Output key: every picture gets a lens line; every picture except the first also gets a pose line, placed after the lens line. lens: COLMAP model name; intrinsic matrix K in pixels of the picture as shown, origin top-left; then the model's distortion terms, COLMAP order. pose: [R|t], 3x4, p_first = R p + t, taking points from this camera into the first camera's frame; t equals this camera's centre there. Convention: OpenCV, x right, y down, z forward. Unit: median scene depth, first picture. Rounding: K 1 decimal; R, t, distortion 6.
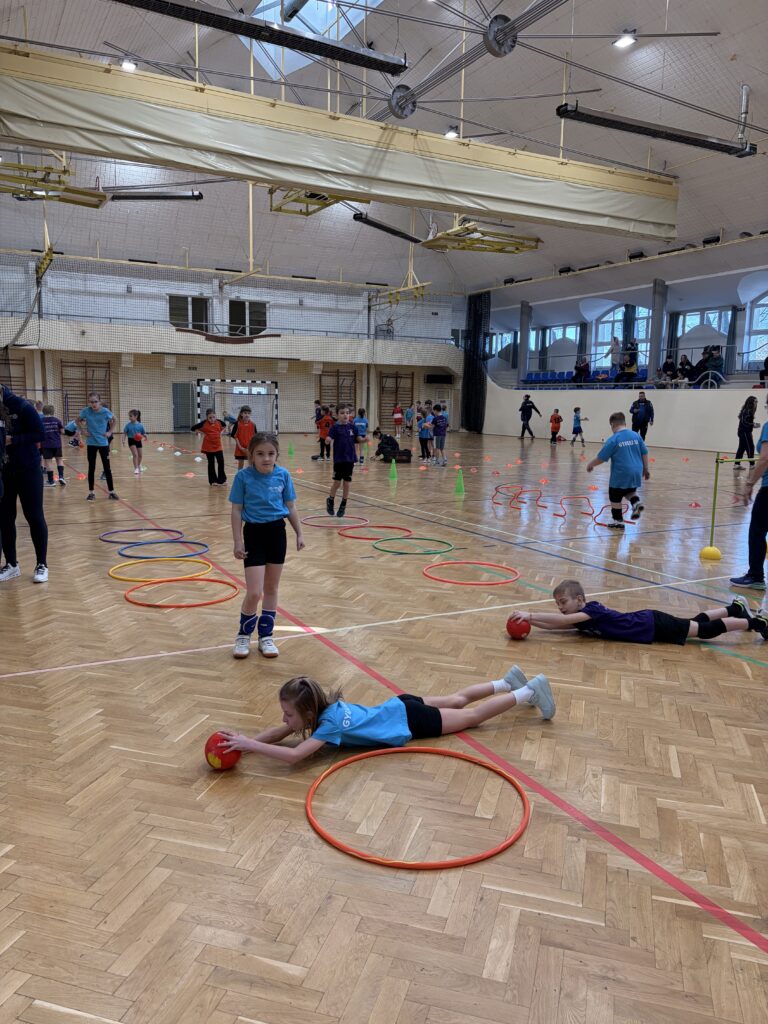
lens RADIAL K [[777.4, 0, 386.1], [0, 777.4, 517.9], [0, 0, 1]] dist [0.059950, -0.055574]
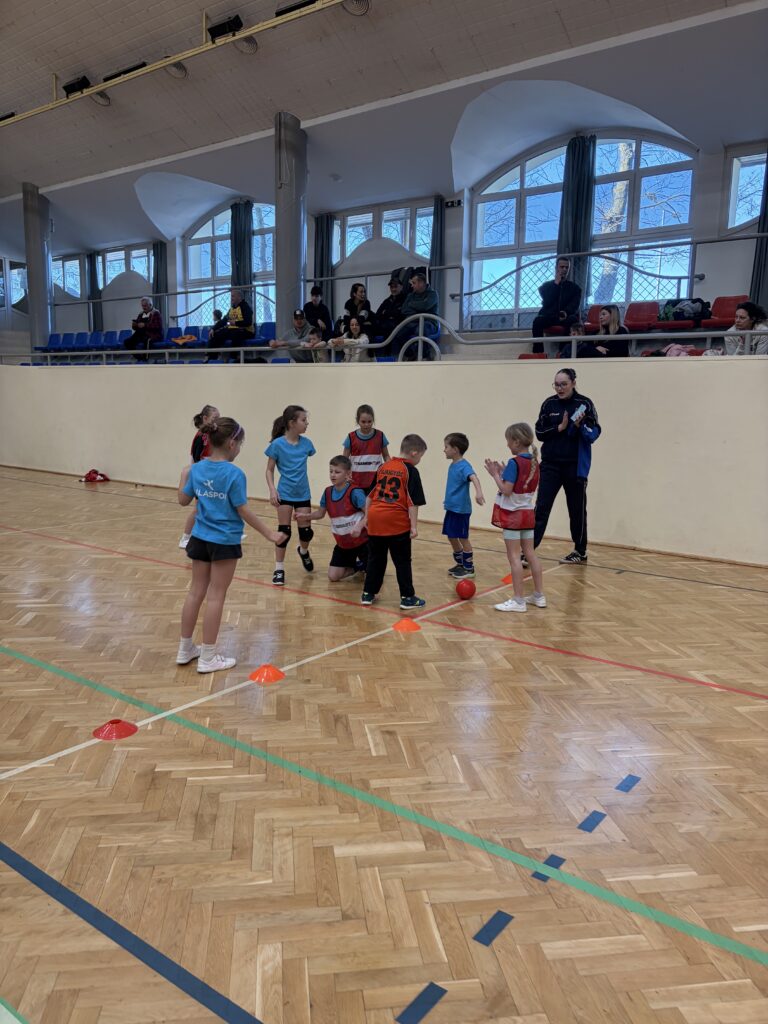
lens RADIAL K [[777.4, 0, 386.1], [0, 777.4, 517.9], [0, 0, 1]] dist [0.059950, -0.055574]
pose [[0.911947, -0.055612, 0.406523, 0.190342], [0.054863, 0.998403, 0.013506, -0.074593], [-0.406624, 0.009986, 0.913541, 0.530684]]
